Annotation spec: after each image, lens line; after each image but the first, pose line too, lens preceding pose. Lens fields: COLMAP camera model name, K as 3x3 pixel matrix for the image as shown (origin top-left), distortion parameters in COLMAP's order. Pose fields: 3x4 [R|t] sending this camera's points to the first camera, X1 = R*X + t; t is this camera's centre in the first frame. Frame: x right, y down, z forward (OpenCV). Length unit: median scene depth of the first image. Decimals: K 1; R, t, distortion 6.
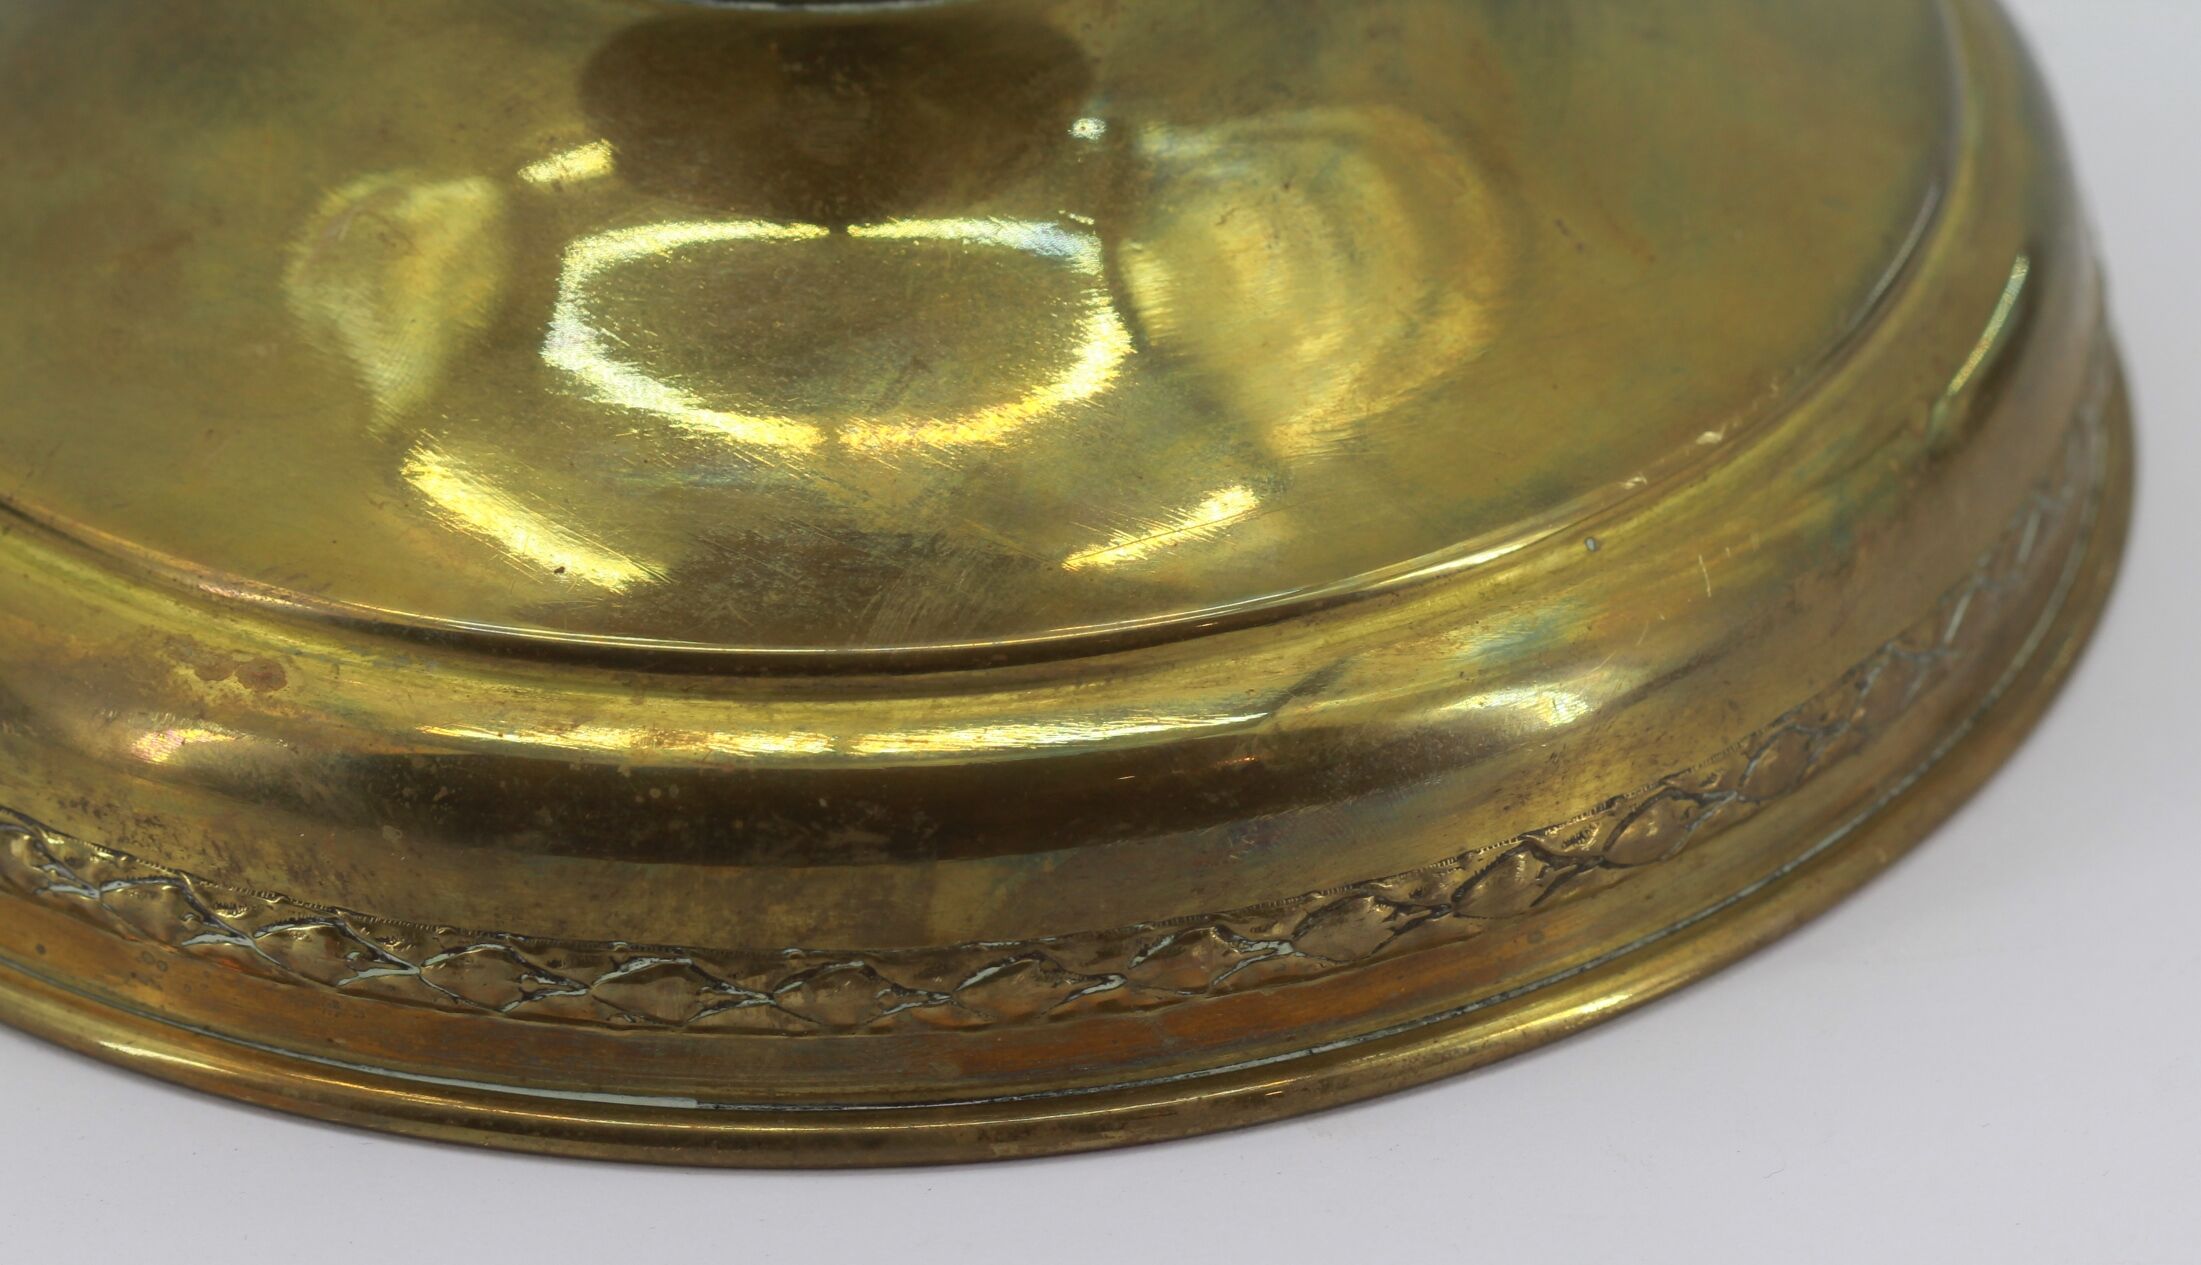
lens RADIAL K [[10803.8, 0, 1100.4], [0, 10803.8, 632.3], [0, 0, 1]] dist [-0.000286, 0.000000]
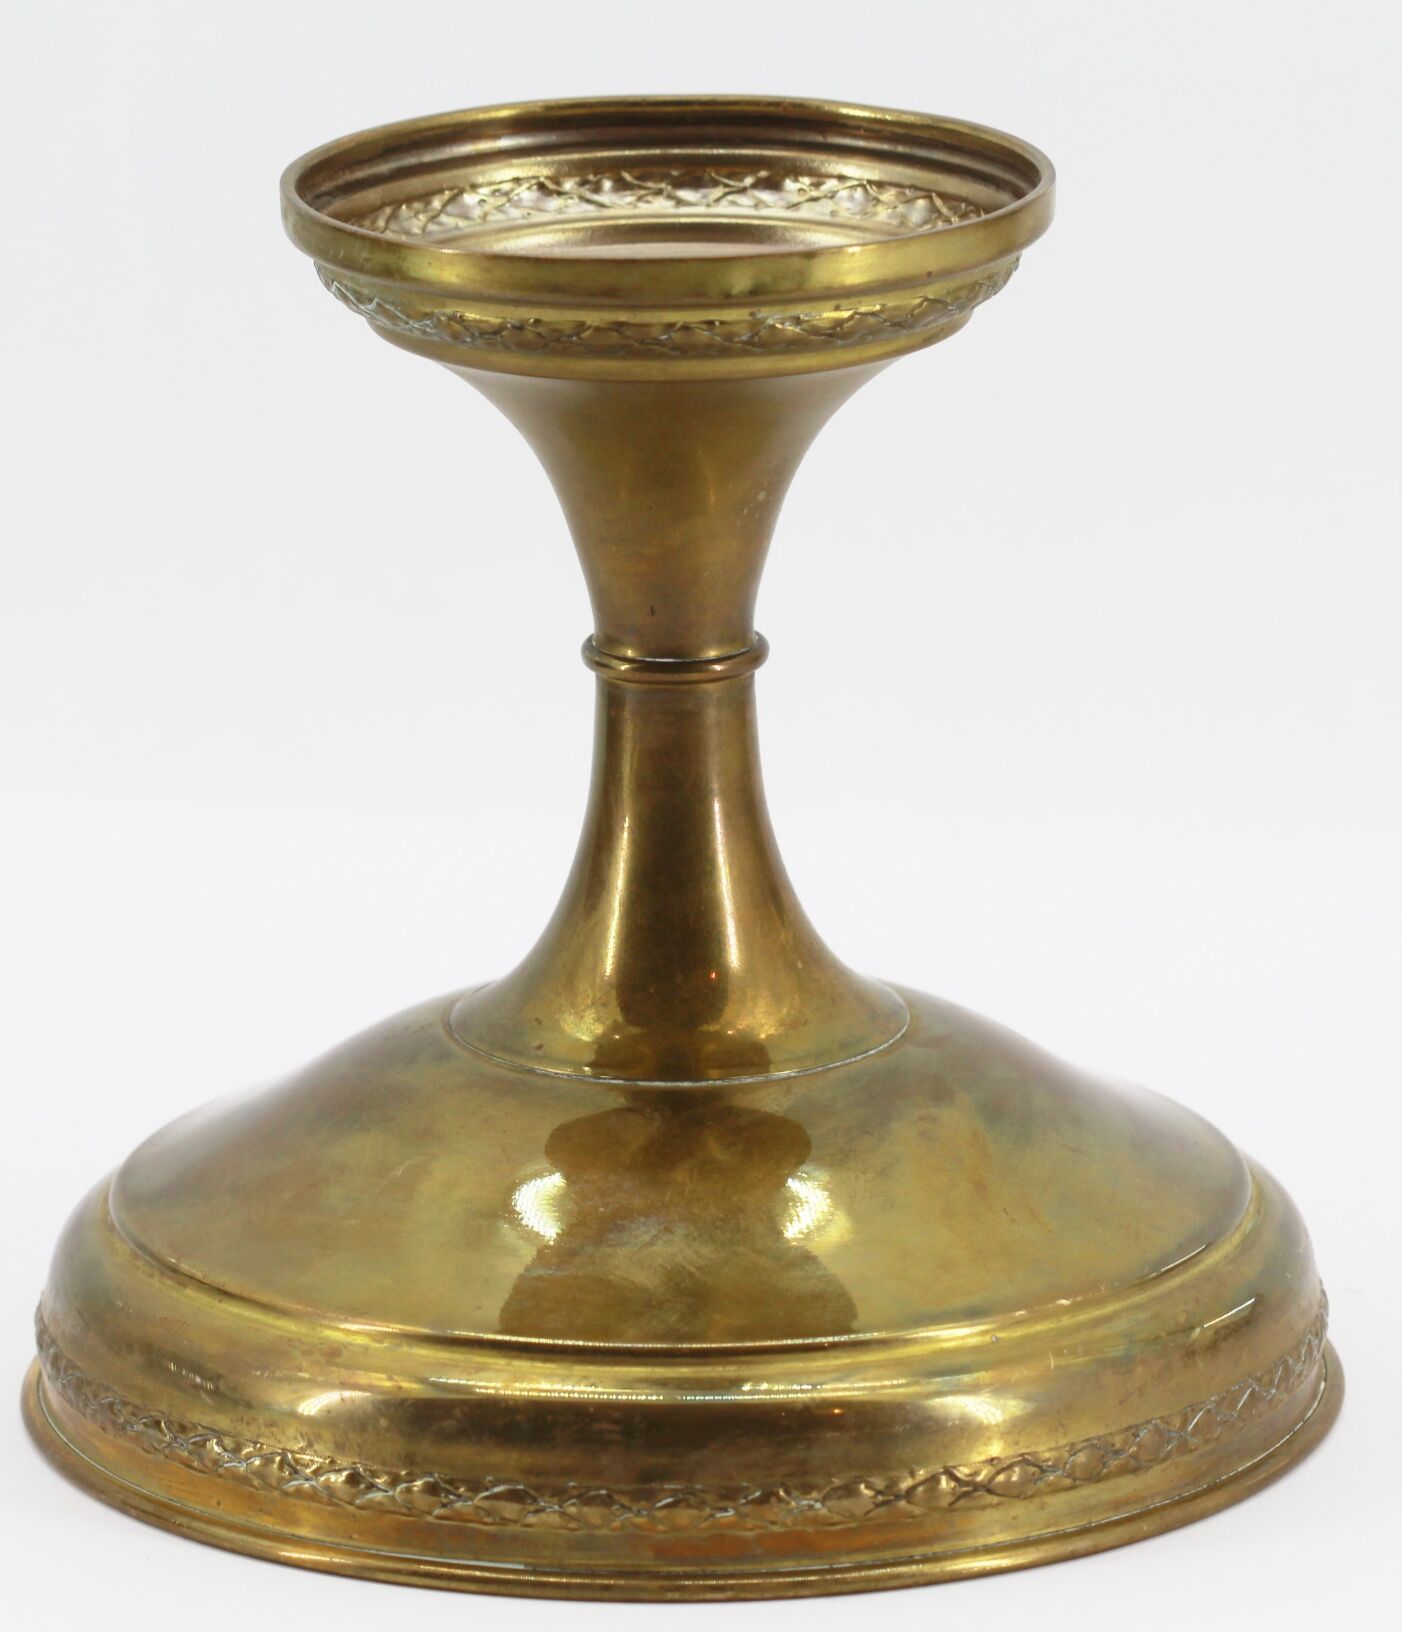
lens RADIAL K [[7788.8, 0, 701.0], [0, 7788.8, 816.1], [0, 0, 1]] dist [-0.136129, 0.000000]
pose [[0.992610, 0.045182, -0.112619, 0.151693], [-0.073178, 0.963224, -0.258545, 0.279767], [0.096796, 0.264875, 0.959412, -0.425108]]
